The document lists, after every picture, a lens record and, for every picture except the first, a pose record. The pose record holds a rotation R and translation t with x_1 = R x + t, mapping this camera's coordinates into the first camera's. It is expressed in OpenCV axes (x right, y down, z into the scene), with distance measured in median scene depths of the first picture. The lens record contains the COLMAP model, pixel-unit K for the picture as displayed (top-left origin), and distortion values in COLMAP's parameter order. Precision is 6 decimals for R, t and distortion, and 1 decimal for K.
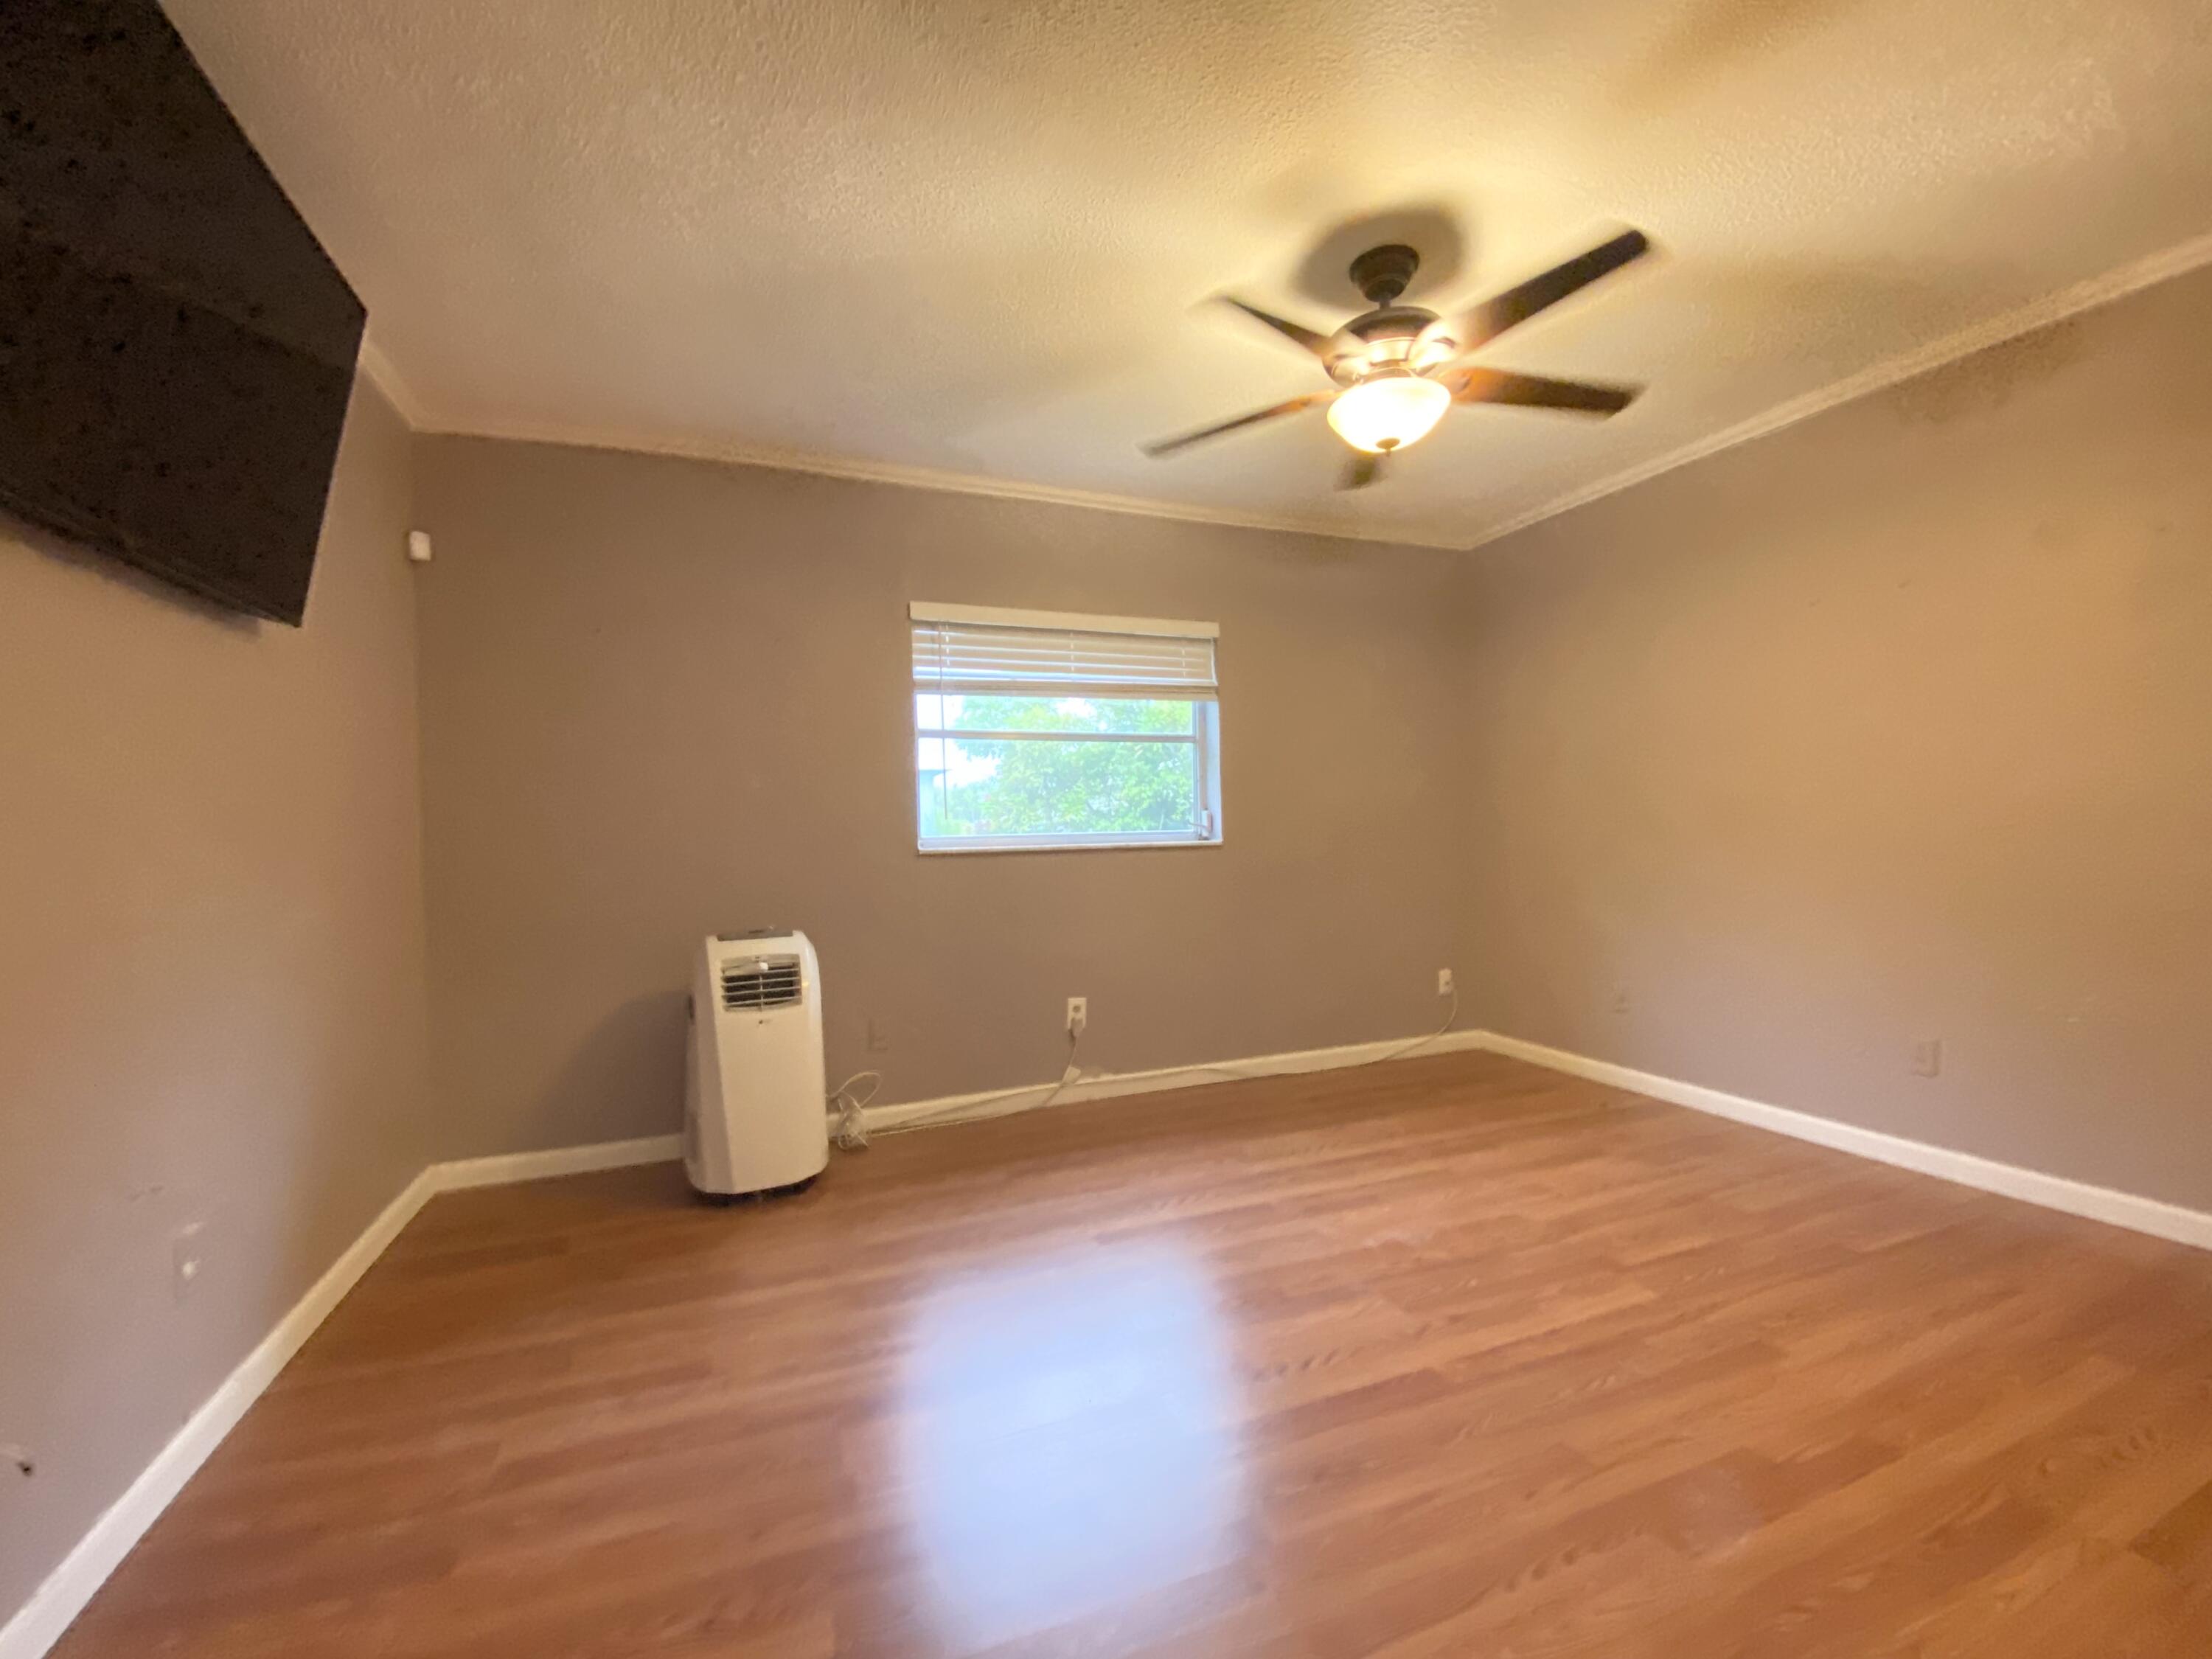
lens RADIAL K [[887.5, 0, 1099.7], [0, 887.5, 847.8], [0, 0, 1]] dist [0.012823, -0.014325]
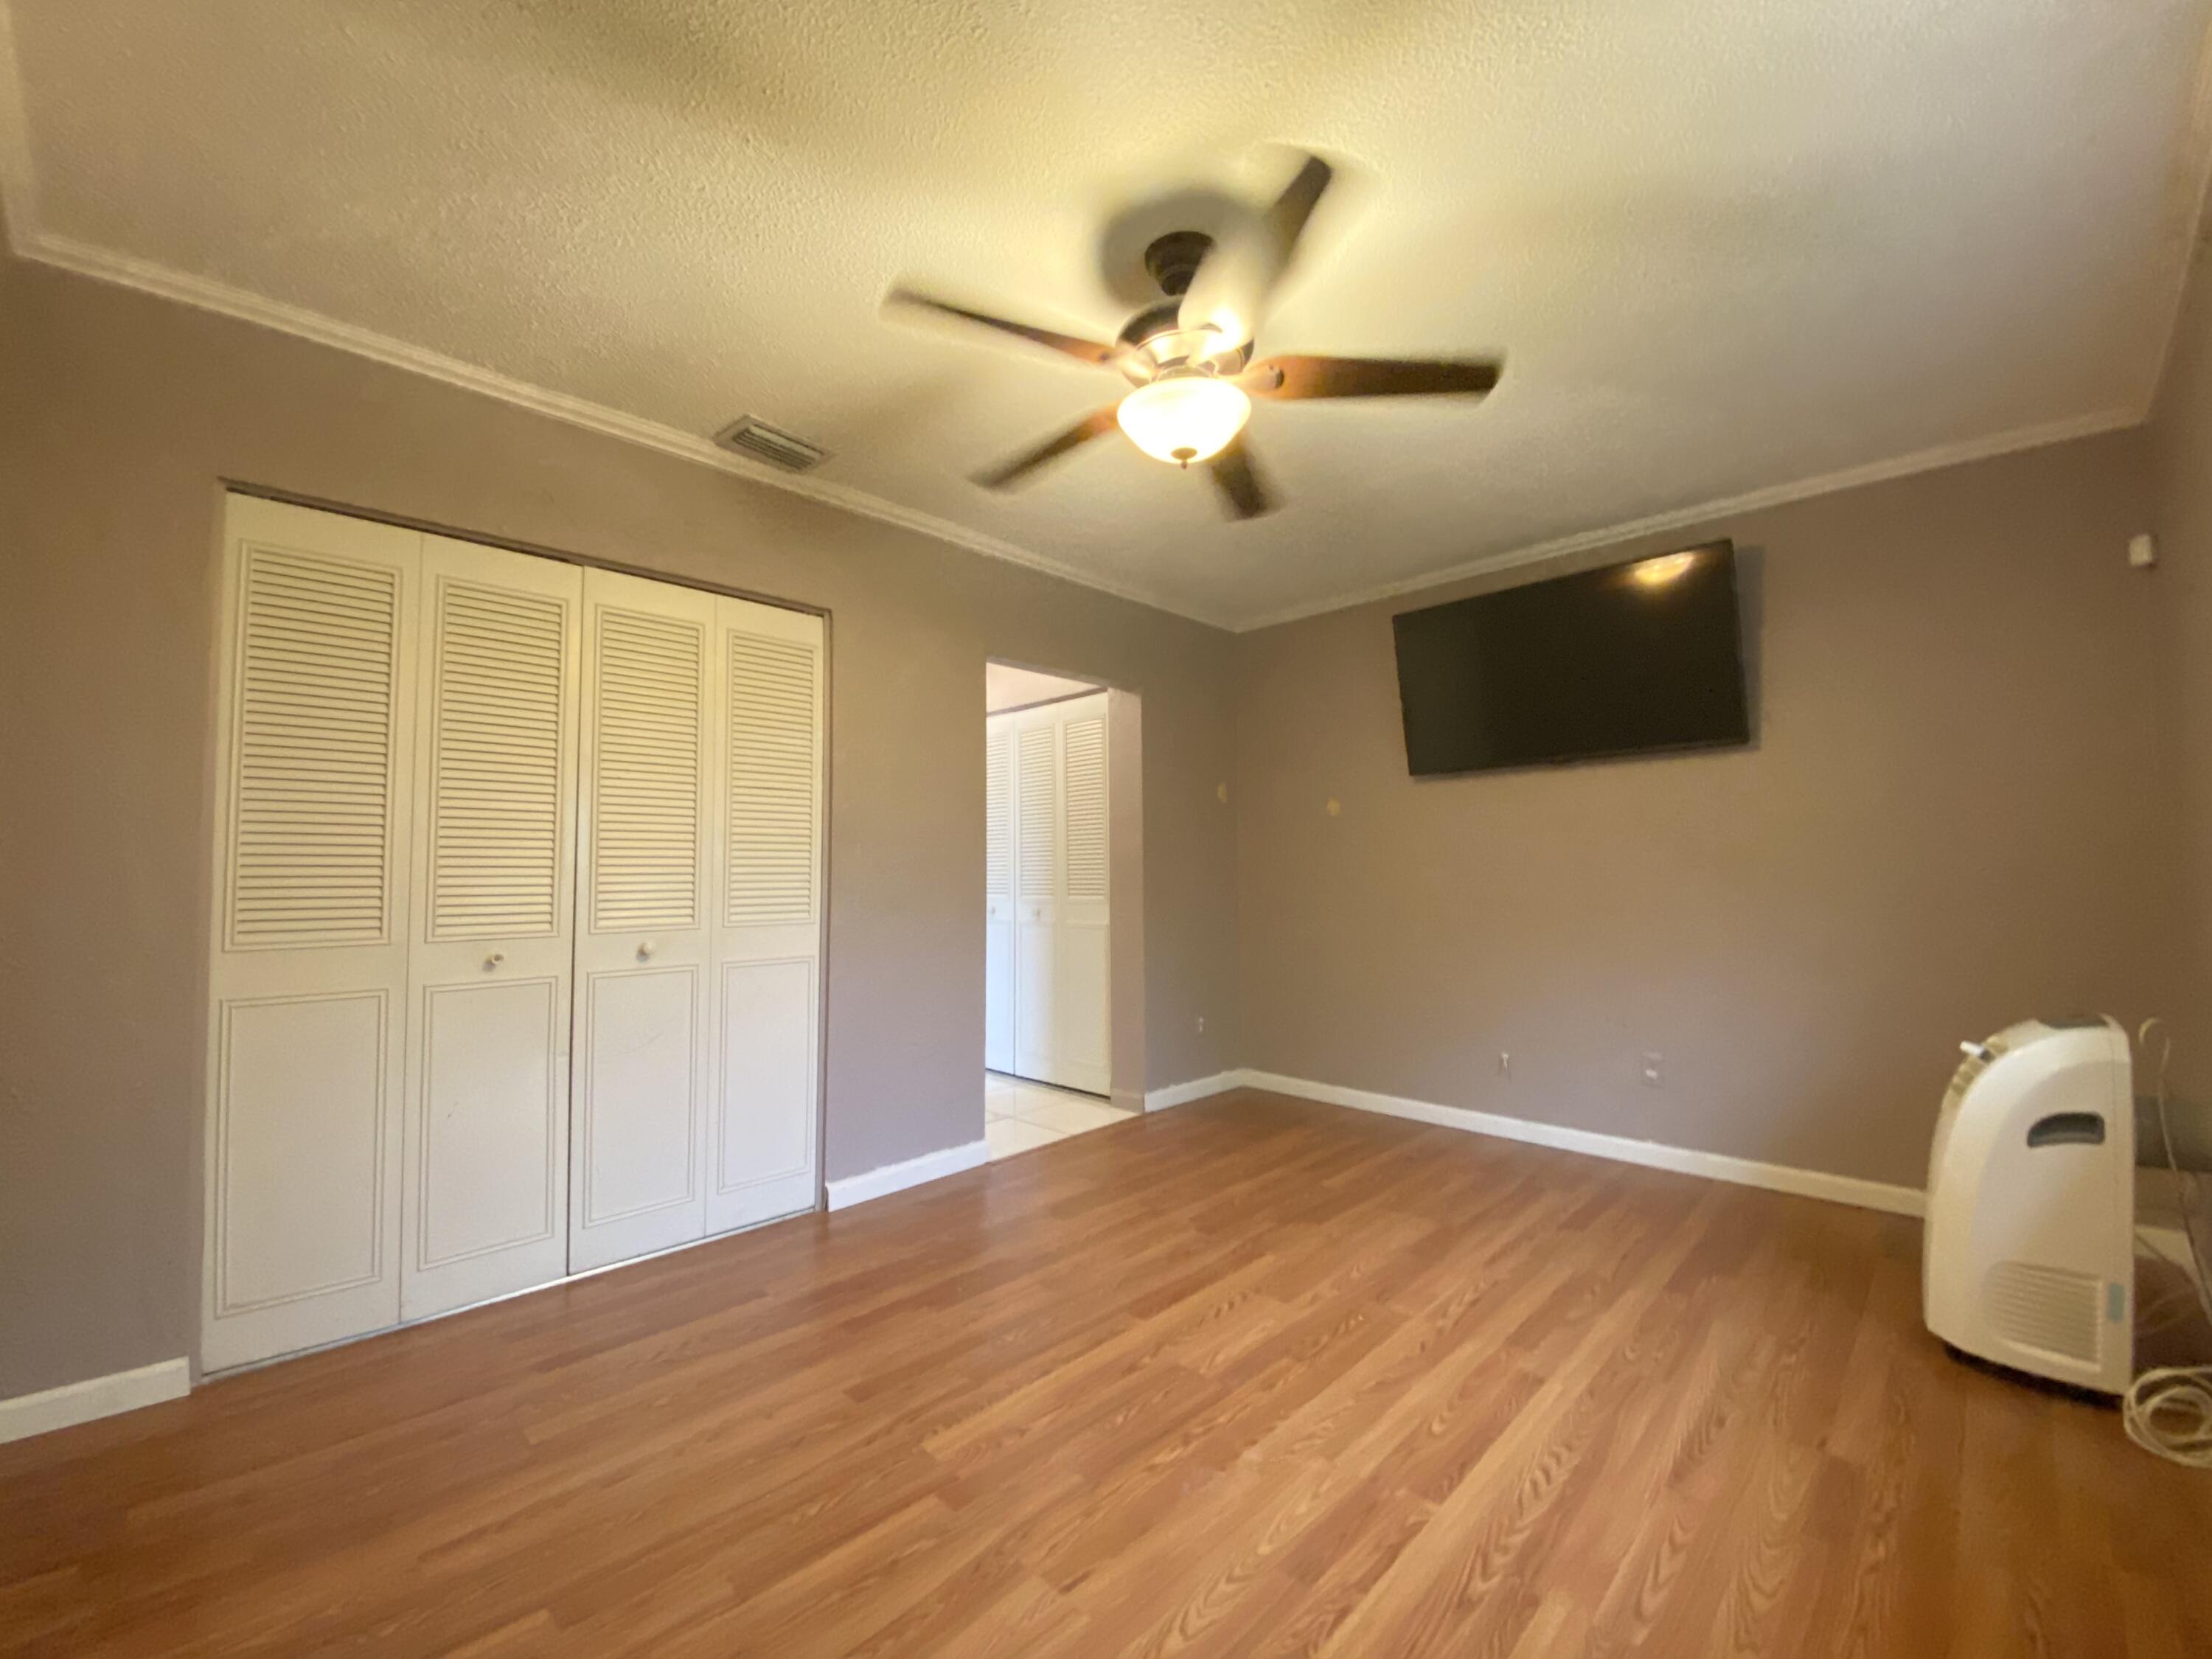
lens RADIAL K [[887.5, 0, 1099.7], [0, 887.5, 847.8], [0, 0, 1]] dist [0.012823, -0.014325]
pose [[-0.911831, 0.010465, -0.410433, 0.813125], [0.017858, 0.999740, -0.014184, -0.052531], [0.410178, -0.020263, -0.911780, 1.852798]]
